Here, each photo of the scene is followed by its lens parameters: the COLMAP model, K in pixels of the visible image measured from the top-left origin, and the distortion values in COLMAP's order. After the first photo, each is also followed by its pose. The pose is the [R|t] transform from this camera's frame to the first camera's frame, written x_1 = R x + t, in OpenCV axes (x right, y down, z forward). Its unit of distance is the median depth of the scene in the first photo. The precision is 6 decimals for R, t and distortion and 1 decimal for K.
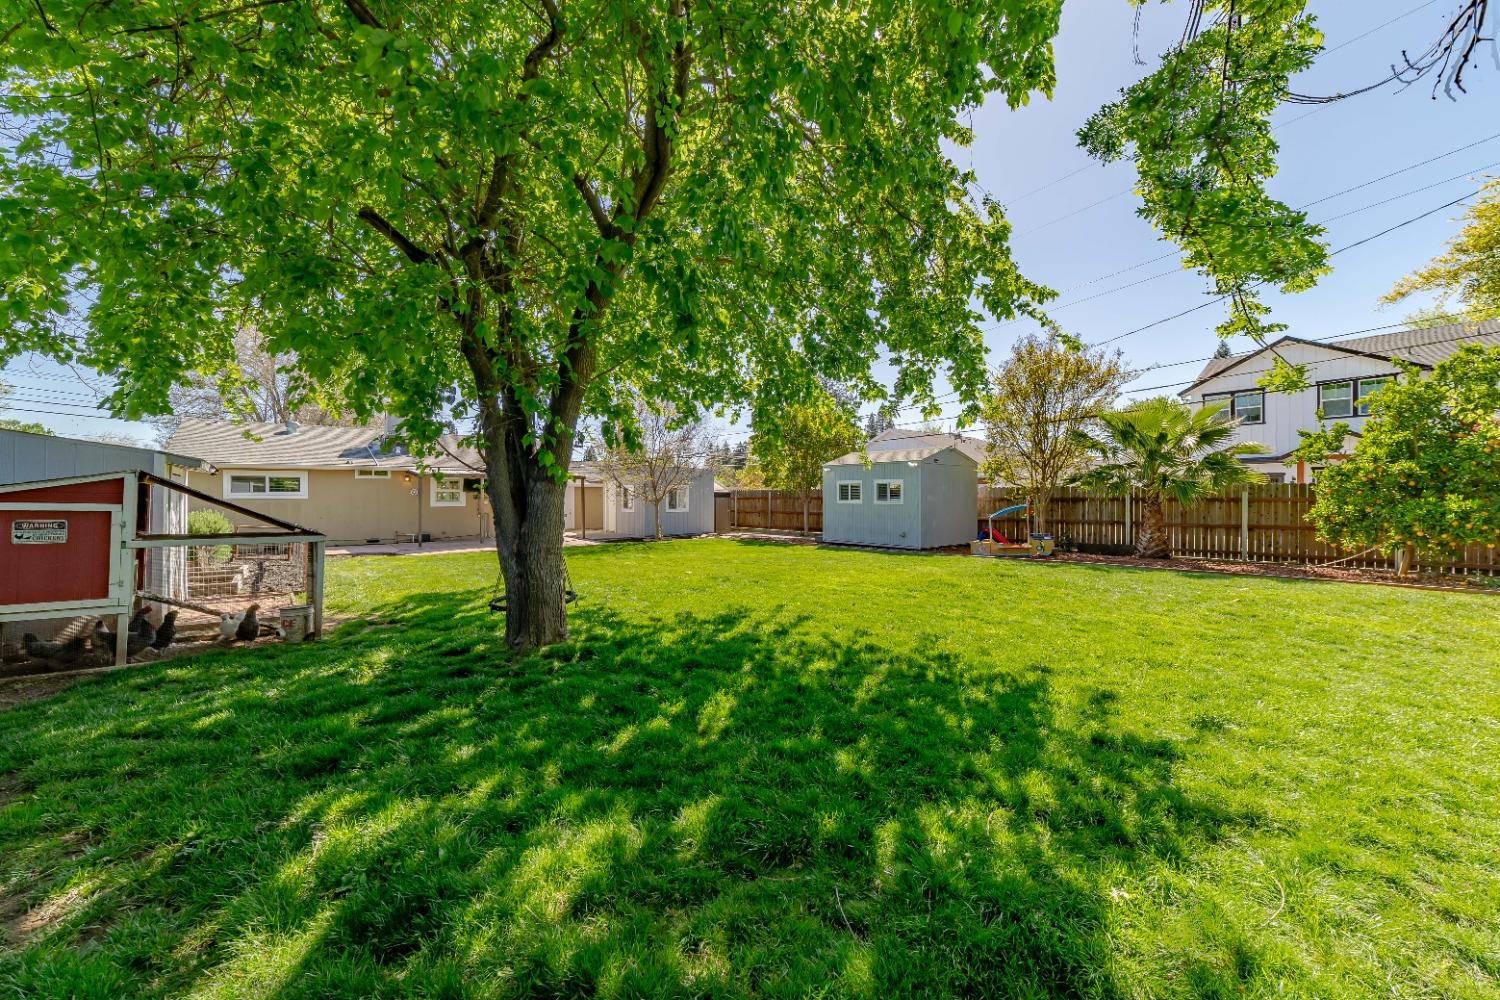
lens RADIAL K [[579.1, 0, 743.6], [0, 579.1, 497.9], [0, 0, 1]] dist [-0.006690, 0.003128]
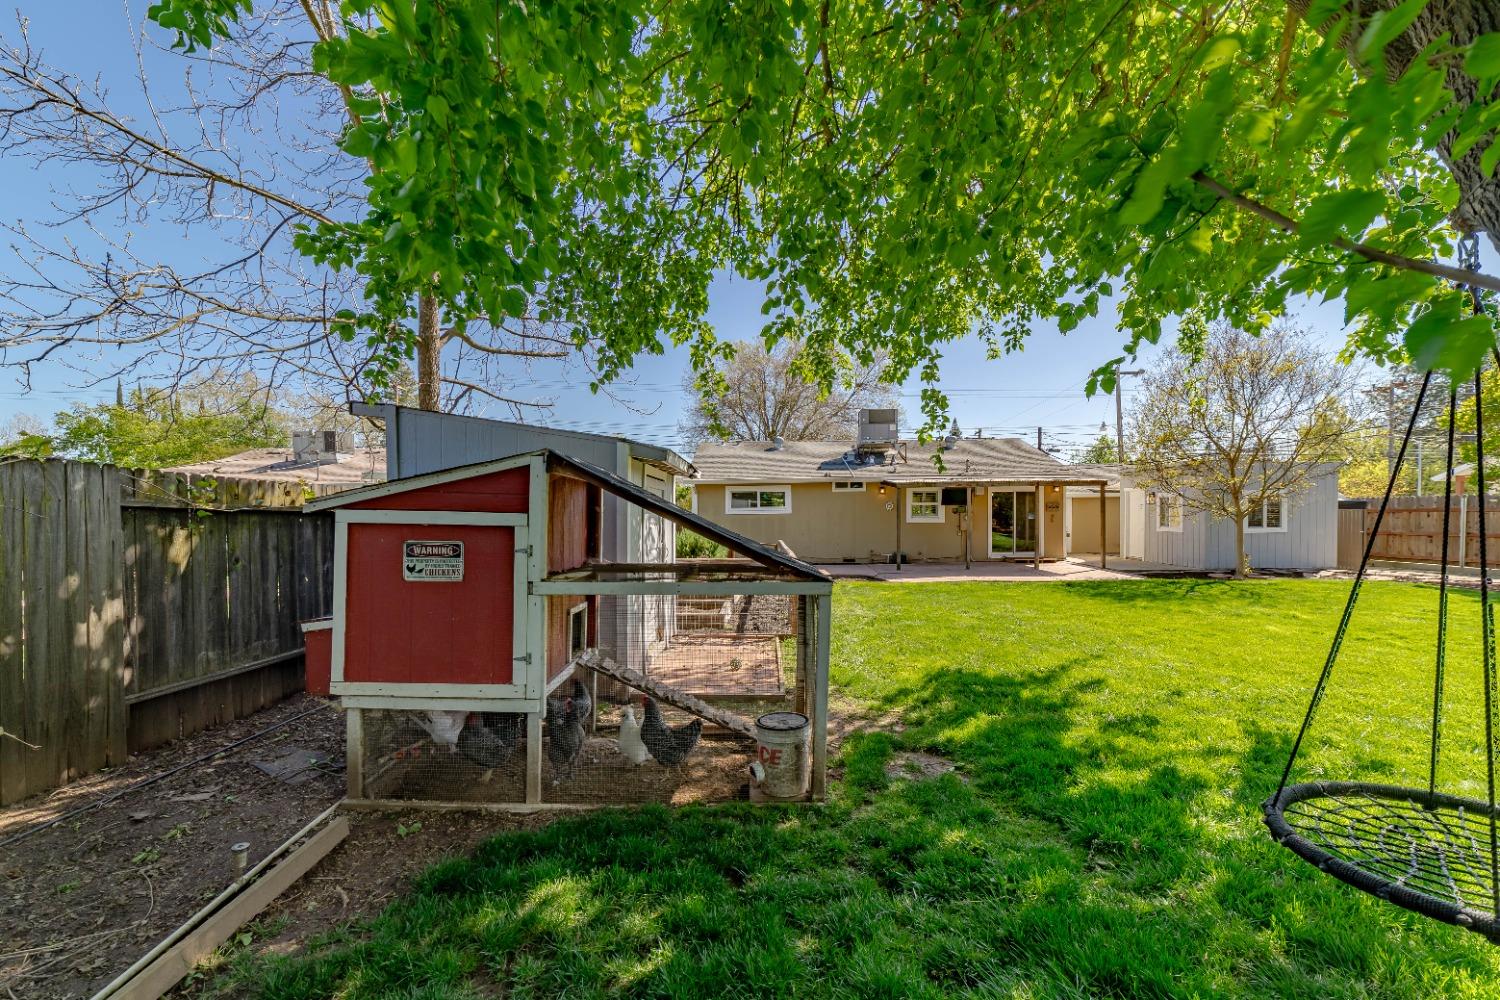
lens RADIAL K [[579.1, 0, 747.7], [0, 579.1, 511.9], [0, 0, 1]] dist [-0.006690, 0.003128]
pose [[0.752725, -0.008293, -0.658283, -0.180082], [0.005254, 0.999964, -0.006590, 0.004332], [0.658315, 0.001502, 0.752741, 0.233208]]
